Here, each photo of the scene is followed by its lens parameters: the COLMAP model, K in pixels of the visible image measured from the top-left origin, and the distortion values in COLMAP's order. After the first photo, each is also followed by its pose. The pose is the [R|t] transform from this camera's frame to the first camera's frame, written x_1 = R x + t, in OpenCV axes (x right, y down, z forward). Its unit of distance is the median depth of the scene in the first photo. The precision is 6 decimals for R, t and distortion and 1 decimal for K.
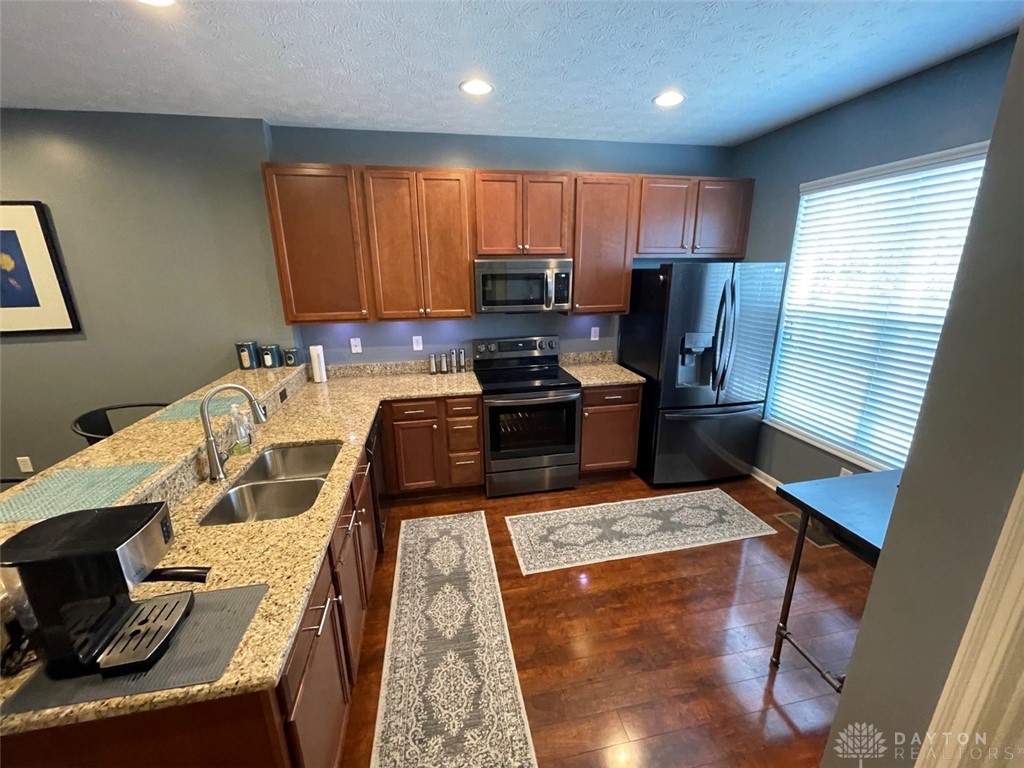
lens RADIAL K [[413.1, 0, 512.0], [0, 413.1, 384.0], [0, 0, 1]] dist [-0.002430, -0.000234]
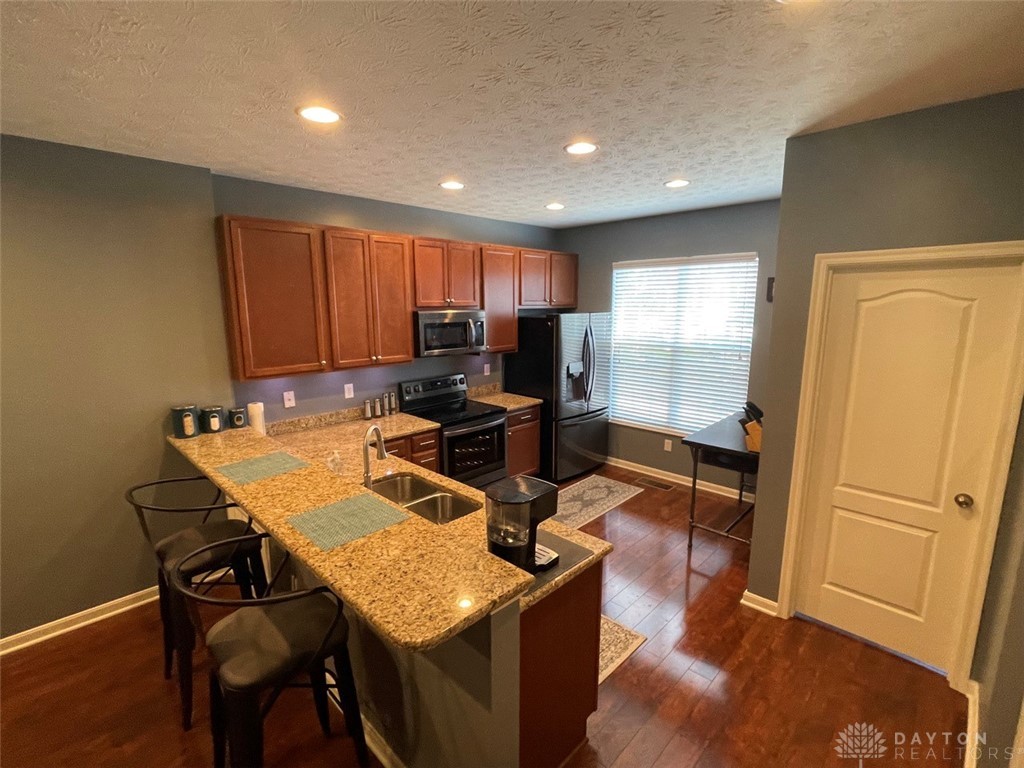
lens RADIAL K [[473.3, 0, 512.0], [0, 473.3, 384.0], [0, 0, 1]] dist [0.000174, -0.000131]
pose [[0.824306, -0.089309, 0.559055, -0.585813], [0.146825, 0.987416, -0.058748, 0.010691], [-0.546774, 0.130510, 0.827046, -0.182399]]
